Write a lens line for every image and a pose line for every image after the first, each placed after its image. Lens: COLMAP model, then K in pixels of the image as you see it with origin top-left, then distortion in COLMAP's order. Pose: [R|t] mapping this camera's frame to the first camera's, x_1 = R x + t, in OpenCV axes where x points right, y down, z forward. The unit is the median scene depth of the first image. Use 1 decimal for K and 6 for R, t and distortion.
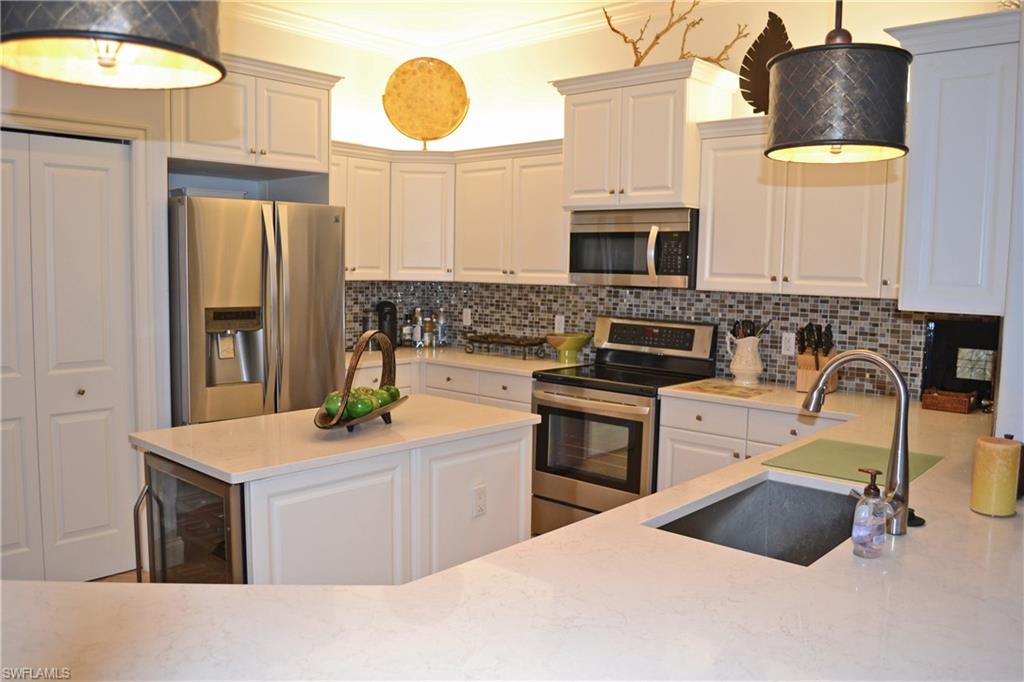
lens RADIAL K [[819.5, 0, 512.0], [0, 819.5, 341.0], [0, 0, 1]] dist [-0.078794, 0.000974]
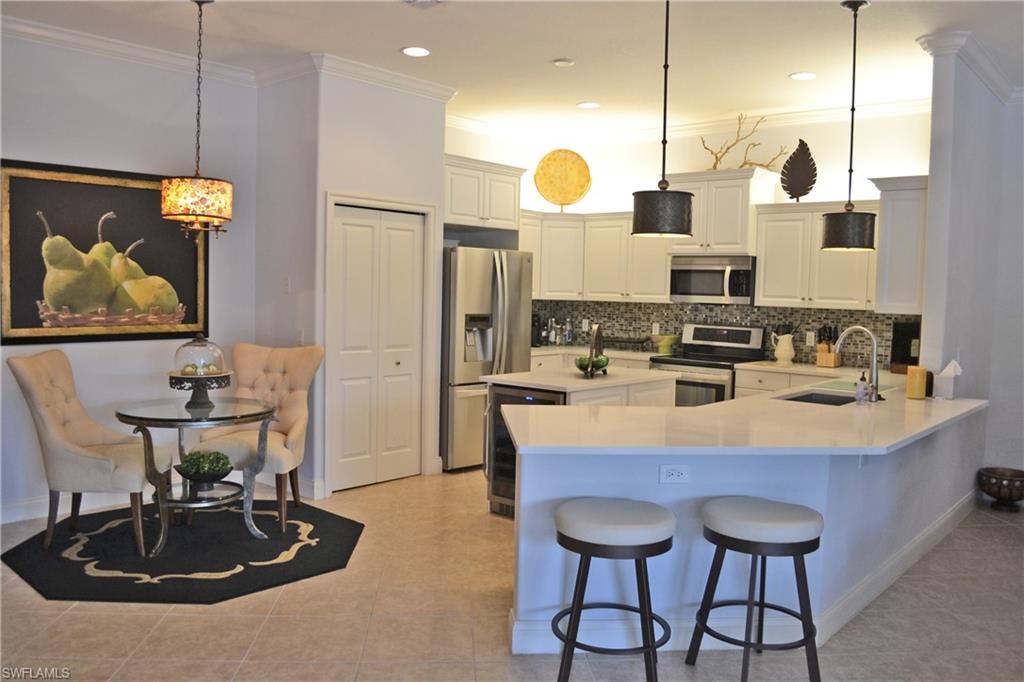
lens RADIAL K [[819.5, 0, 512.0], [0, 819.5, 341.0], [0, 0, 1]] dist [-0.078794, 0.000974]
pose [[0.999906, 0.004360, 0.012985, -0.271482], [-0.003977, 0.999561, -0.029366, 0.056172], [-0.013107, 0.029312, 0.999484, -0.600822]]
